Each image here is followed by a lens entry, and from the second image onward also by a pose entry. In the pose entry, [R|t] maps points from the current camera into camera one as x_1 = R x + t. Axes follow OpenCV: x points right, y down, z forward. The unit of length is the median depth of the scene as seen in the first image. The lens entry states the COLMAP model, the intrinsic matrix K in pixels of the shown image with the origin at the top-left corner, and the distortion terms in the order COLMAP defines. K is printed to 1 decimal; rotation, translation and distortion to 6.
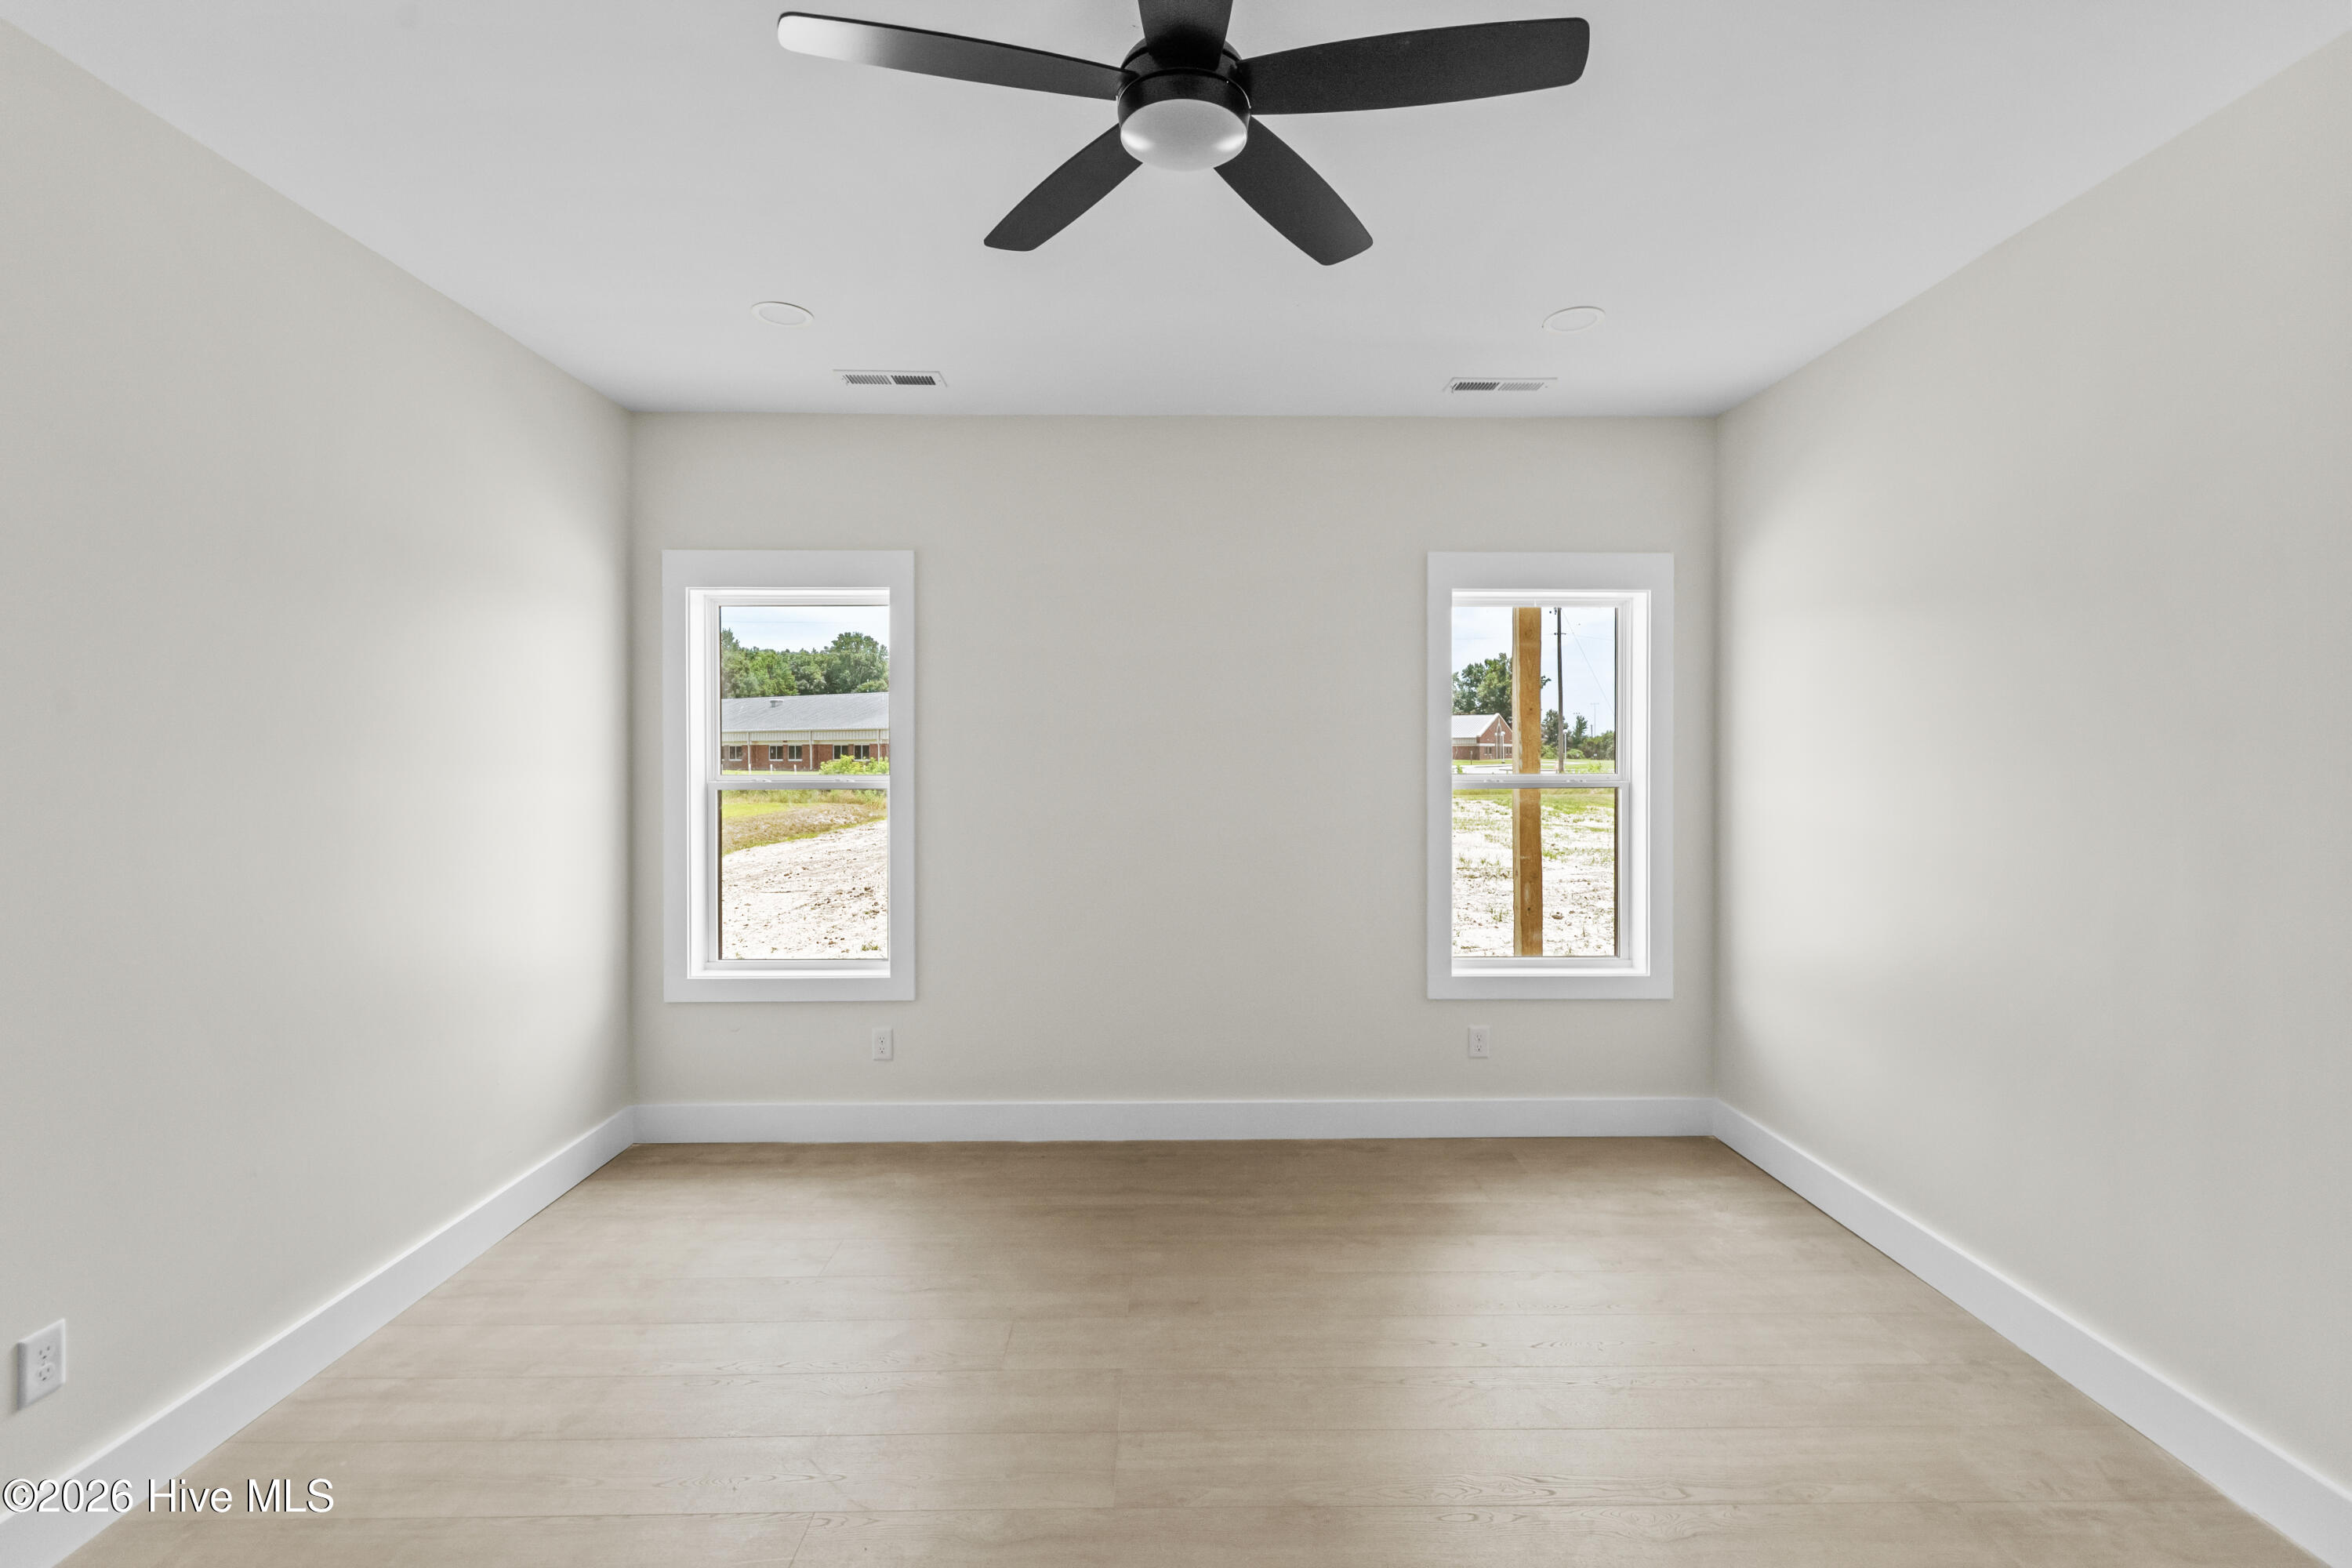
lens RADIAL K [[1034.8, 0, 1216.7], [0, 1034.8, 776.4], [0, 0, 1]] dist [0.001673, -0.000111]
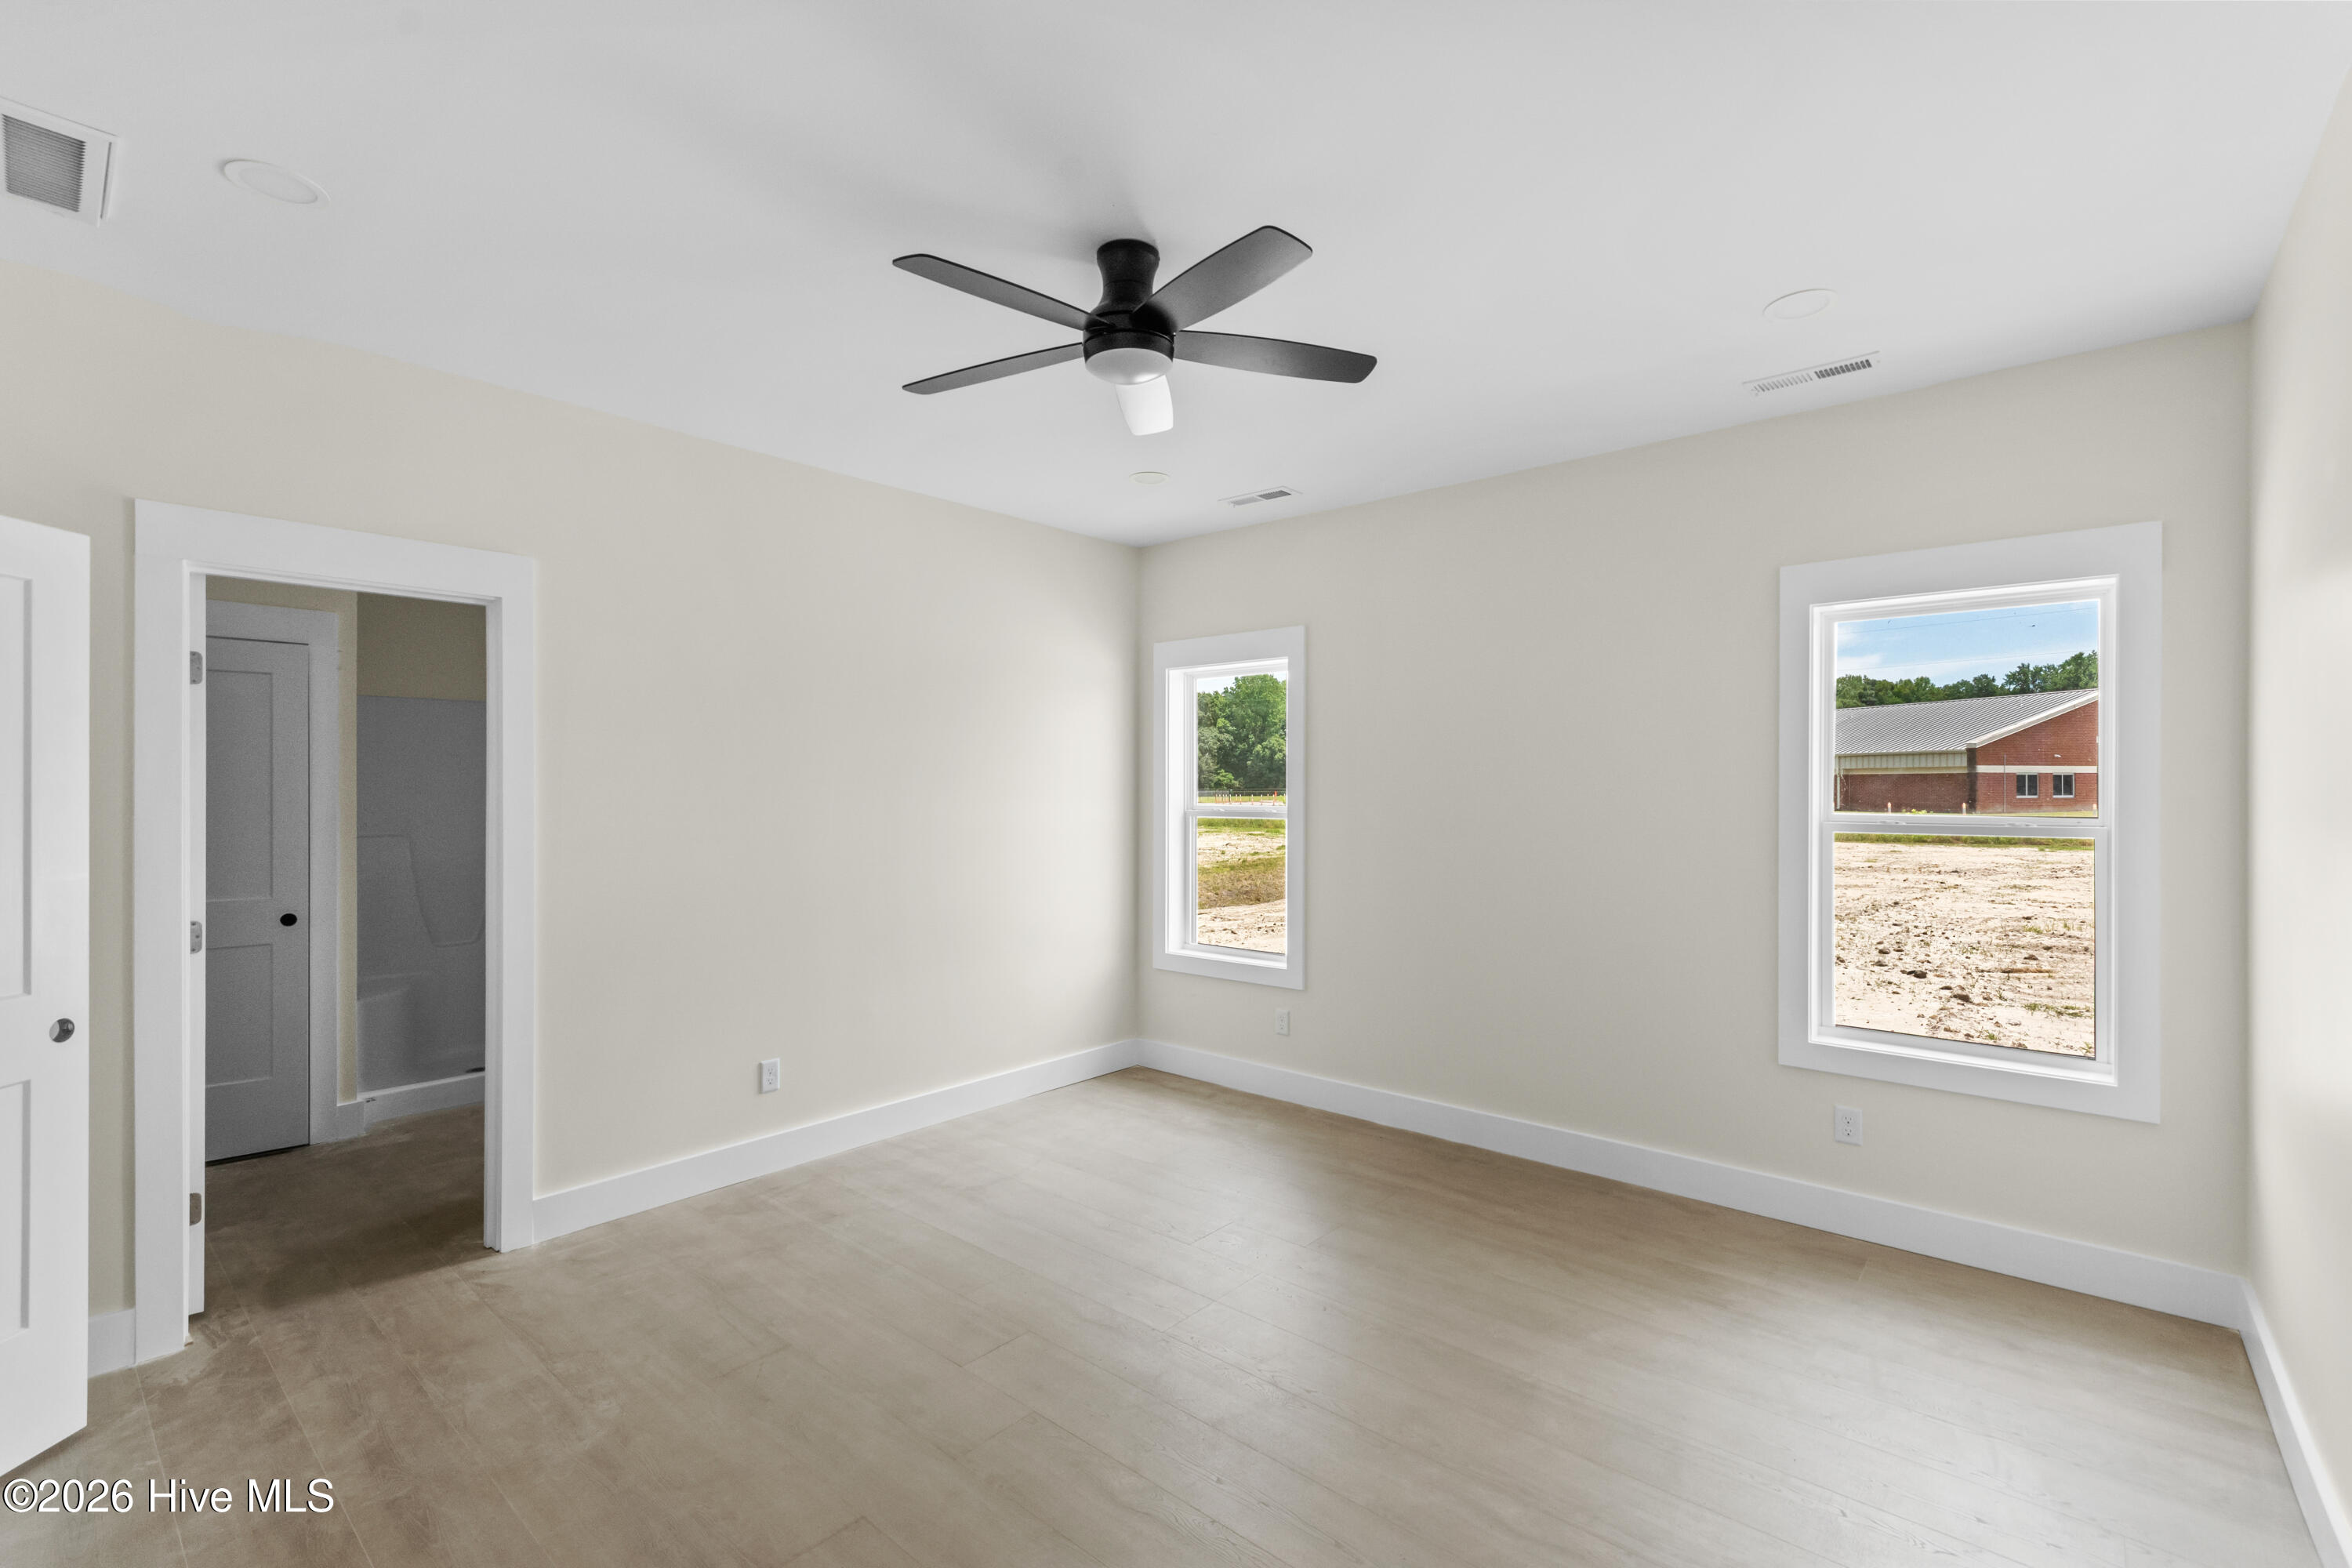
lens RADIAL K [[1018.8, 0, 1182.9], [0, 1018.8, 809.6], [0, 0, 1]] dist [-0.000948, -0.000283]
pose [[0.750287, 0.014511, -0.660953, 0.421199], [-0.015929, 0.999866, 0.003870, -0.000644], [0.660920, 0.007625, 0.750417, -0.005661]]
